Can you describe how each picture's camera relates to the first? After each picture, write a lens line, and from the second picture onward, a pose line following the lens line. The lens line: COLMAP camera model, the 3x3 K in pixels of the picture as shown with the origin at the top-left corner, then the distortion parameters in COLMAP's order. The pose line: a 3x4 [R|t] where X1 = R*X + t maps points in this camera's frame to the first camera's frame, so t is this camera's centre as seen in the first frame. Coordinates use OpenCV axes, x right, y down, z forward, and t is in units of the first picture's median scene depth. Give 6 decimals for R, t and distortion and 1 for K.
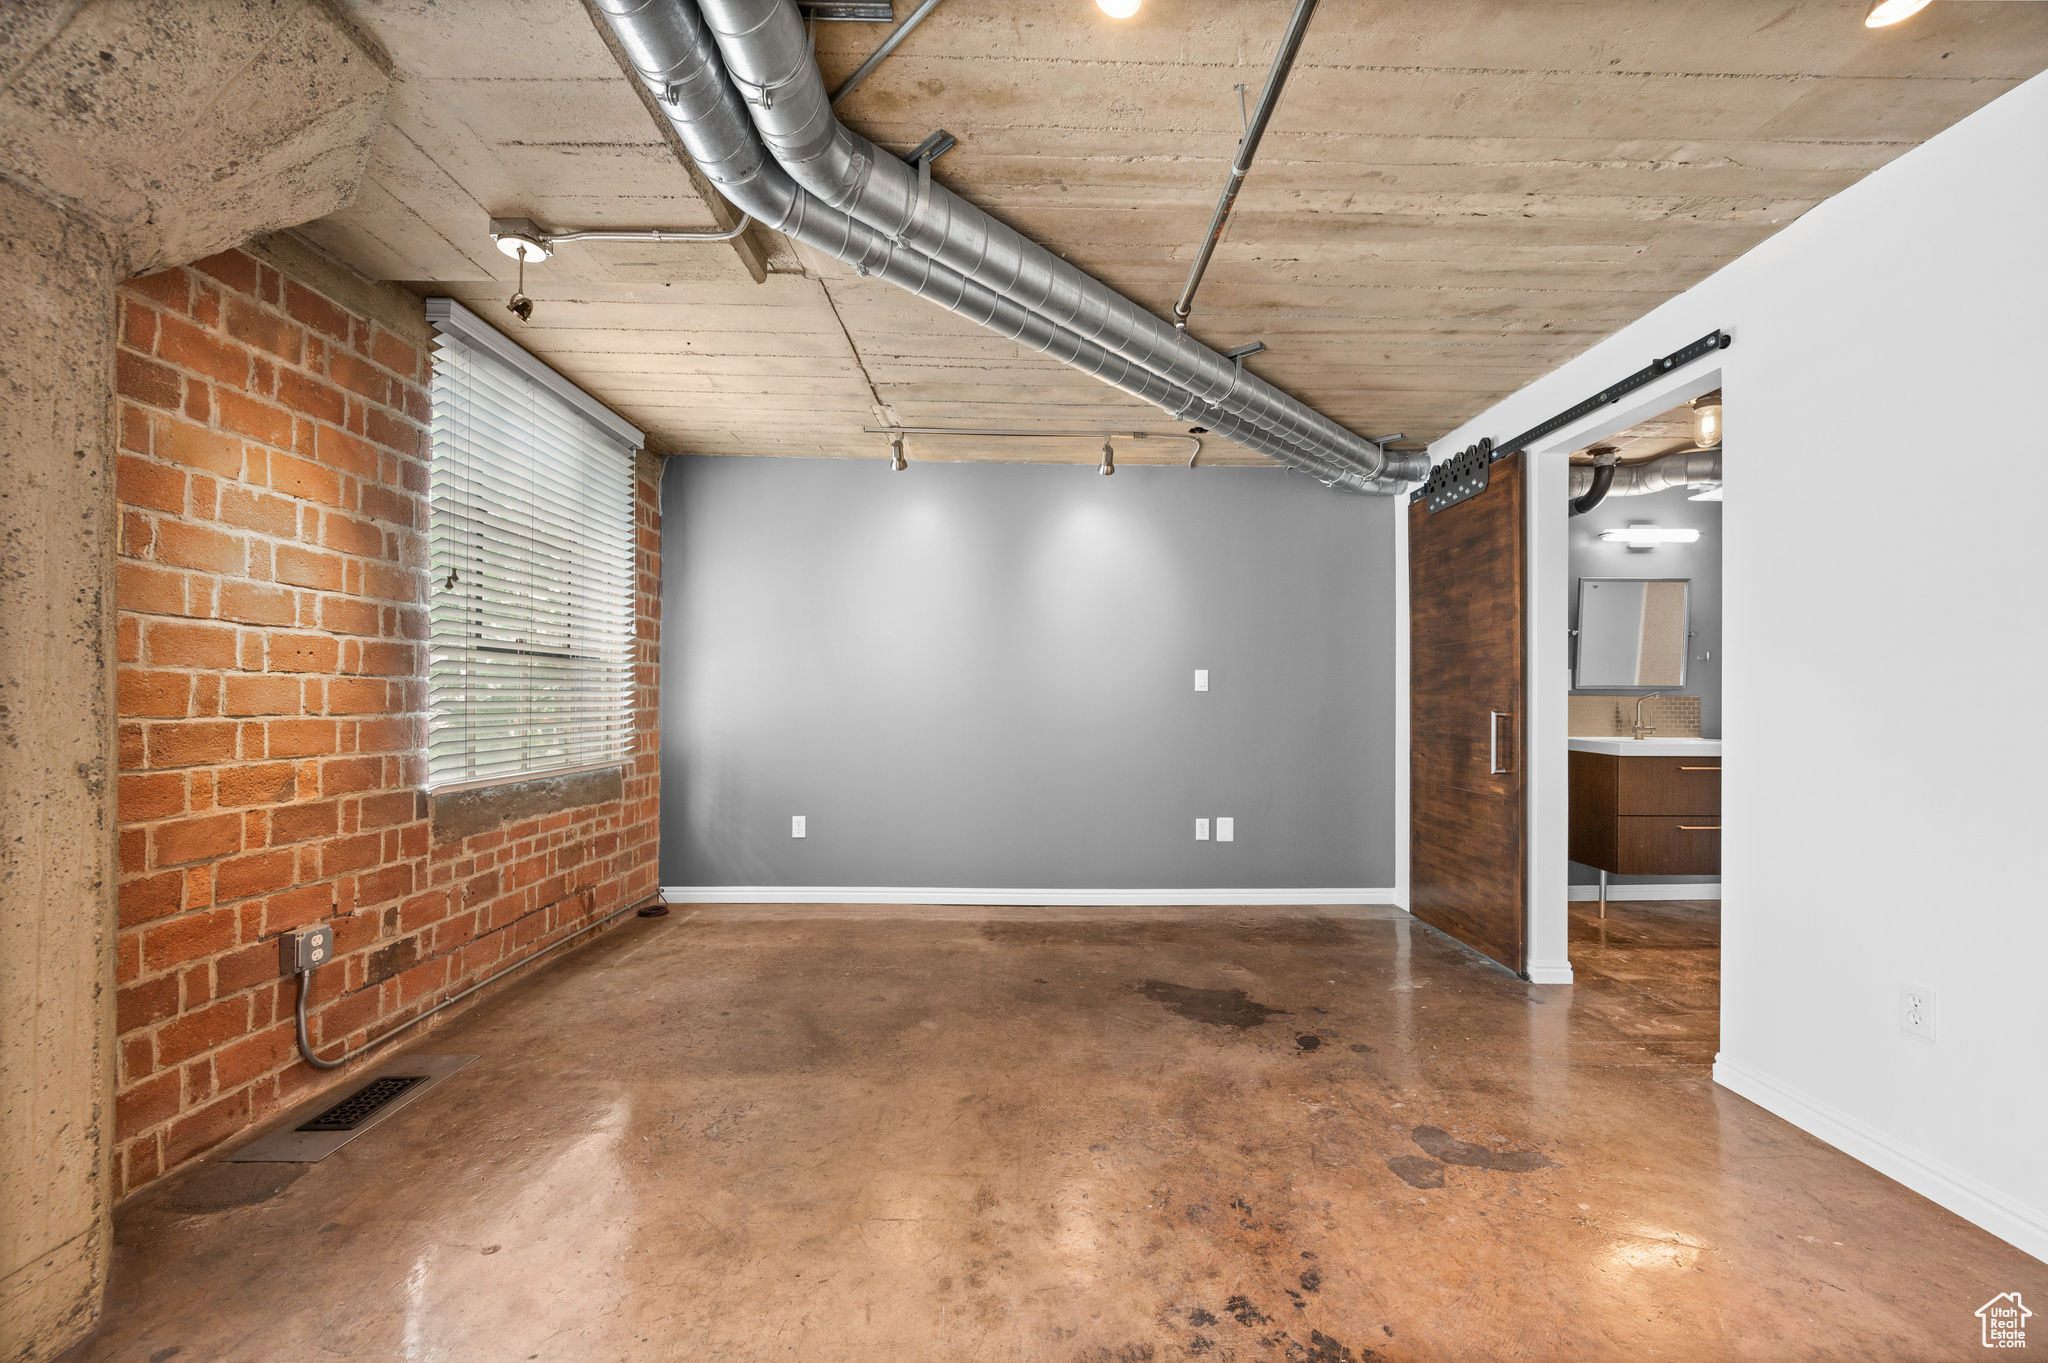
lens RADIAL K [[817.0, 0, 1024.1], [0, 817.0, 689.6], [0, 0, 1]] dist [-0.001796, 0.000516]
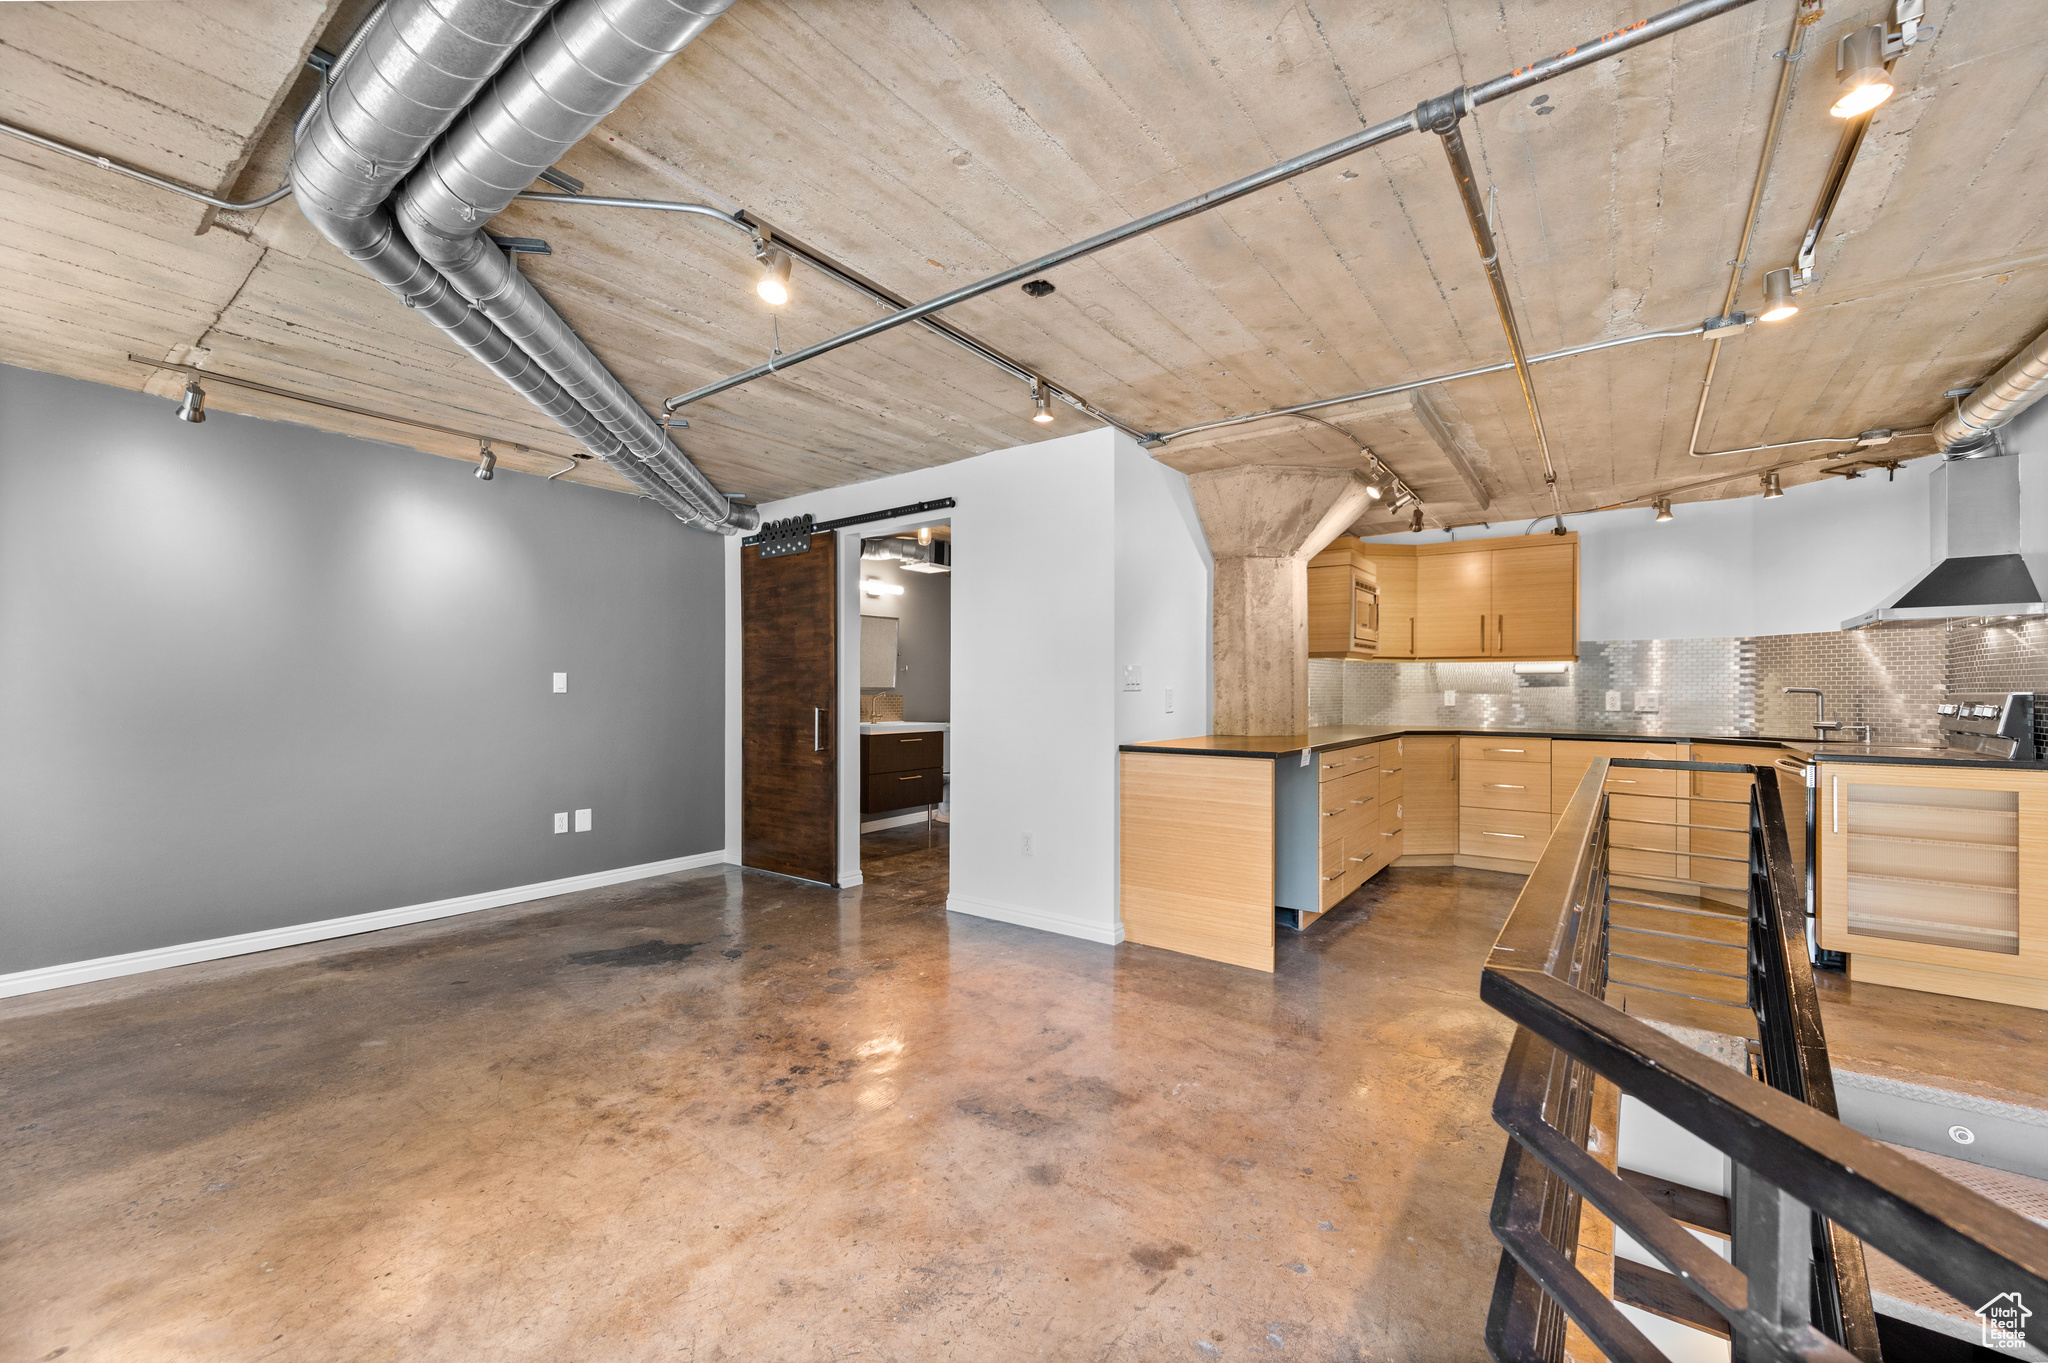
lens RADIAL K [[817.0, 0, 1044.7], [0, 817.0, 692.6], [0, 0, 1]] dist [-0.001796, 0.000516]
pose [[0.589691, -0.005591, 0.807609, -0.451047], [-0.005490, 0.999925, 0.010930, -0.022955], [-0.807610, -0.010879, 0.589616, -0.224195]]
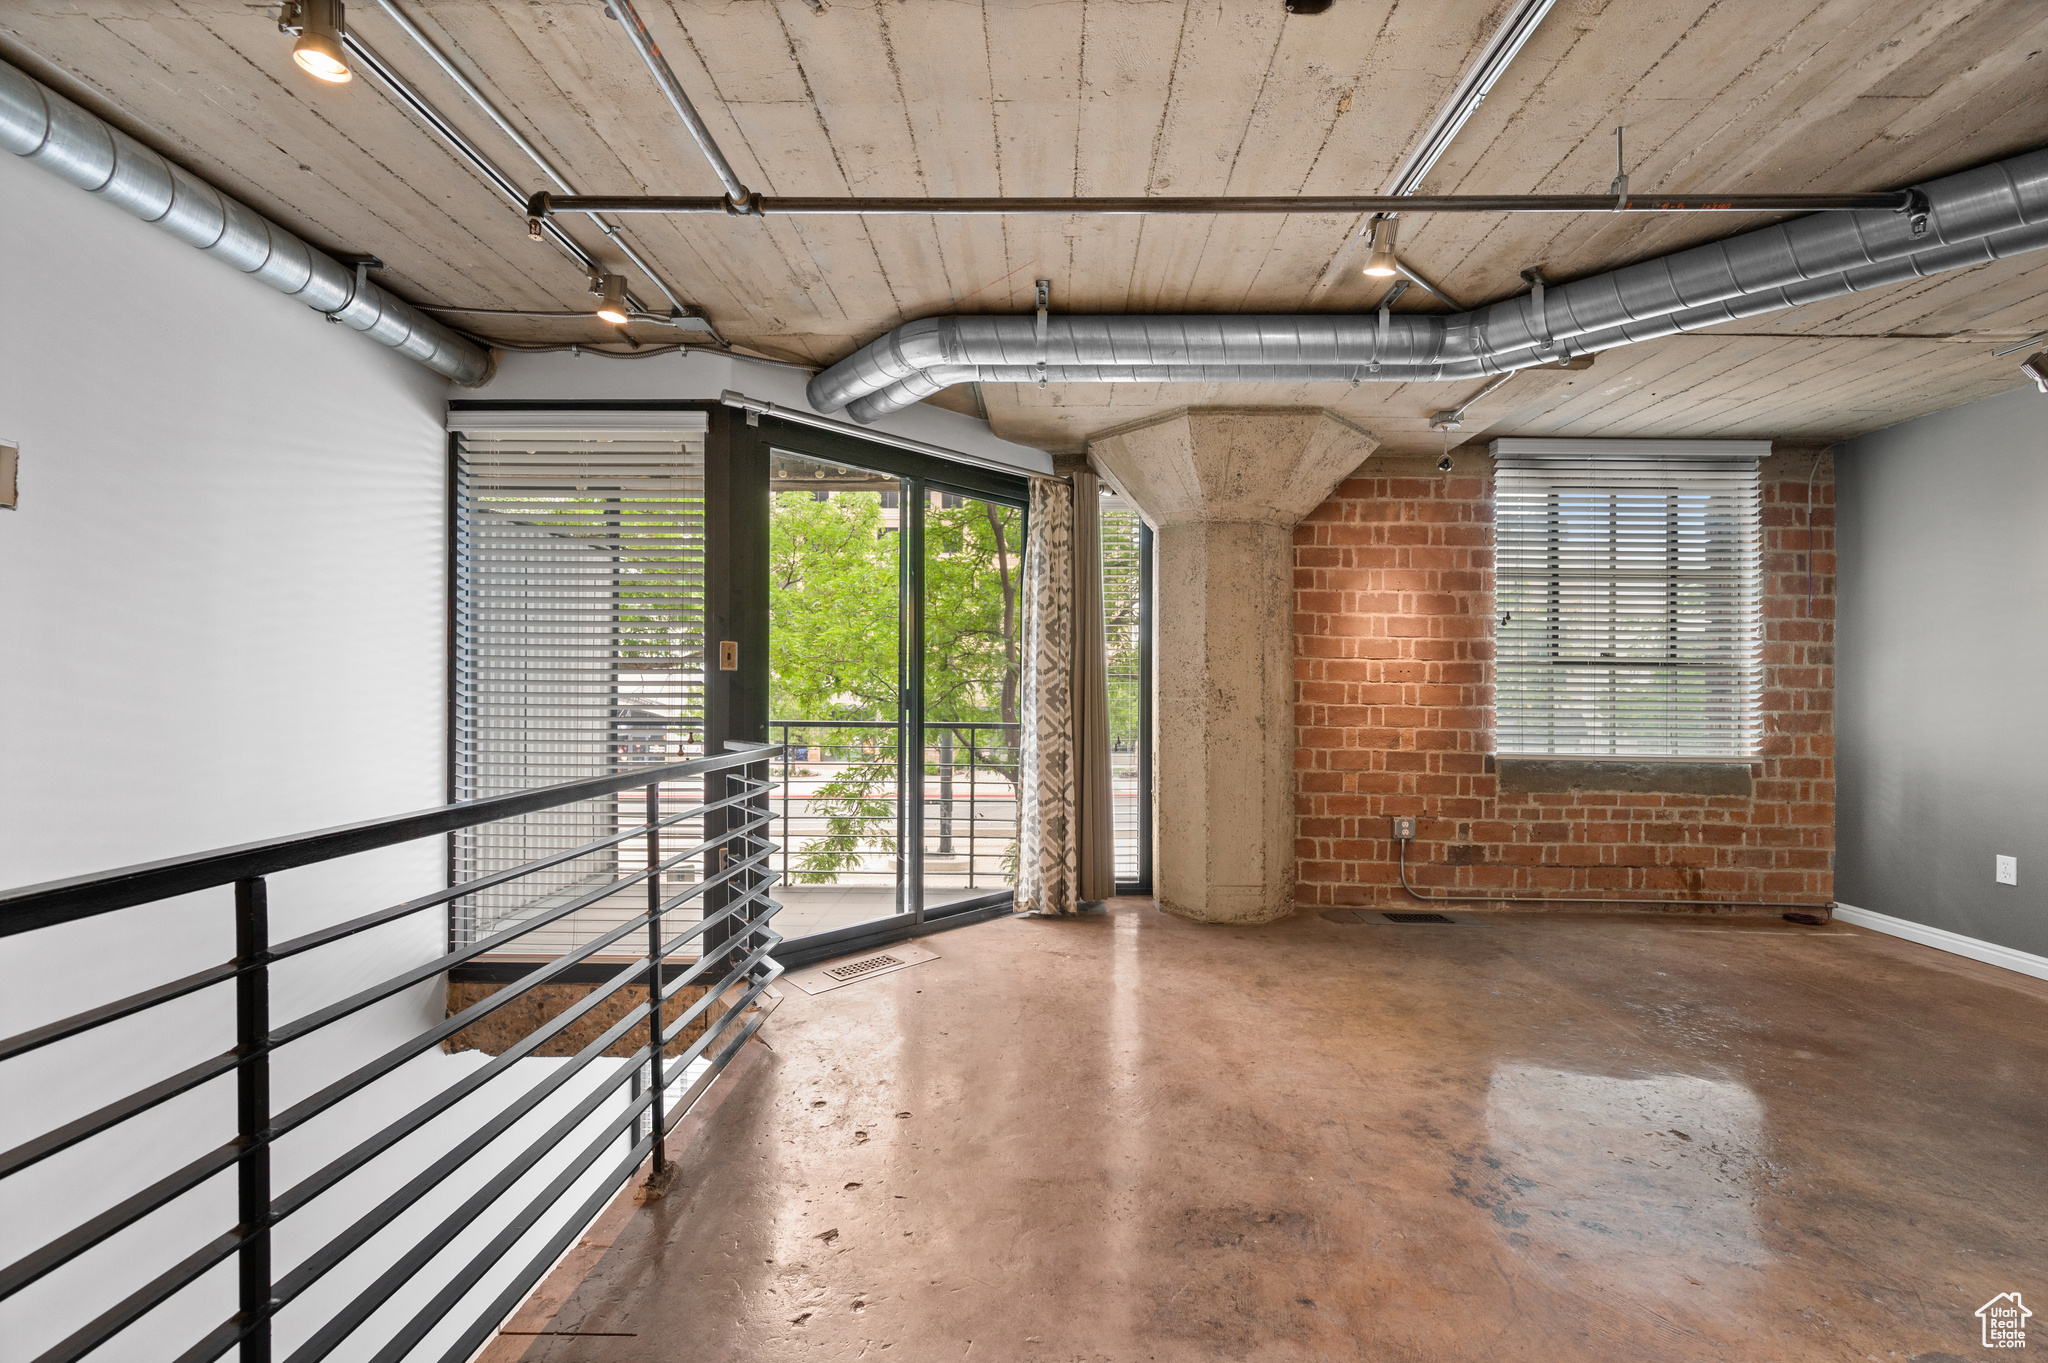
lens RADIAL K [[817.0, 0, 1018.1], [0, 817.0, 690.9], [0, 0, 1]] dist [-0.001796, 0.000516]
pose [[-0.046318, -0.003460, -0.998921, 0.884756], [-0.002955, 0.999990, -0.003327, 0.007076], [0.998922, 0.002797, -0.046328, 0.164013]]
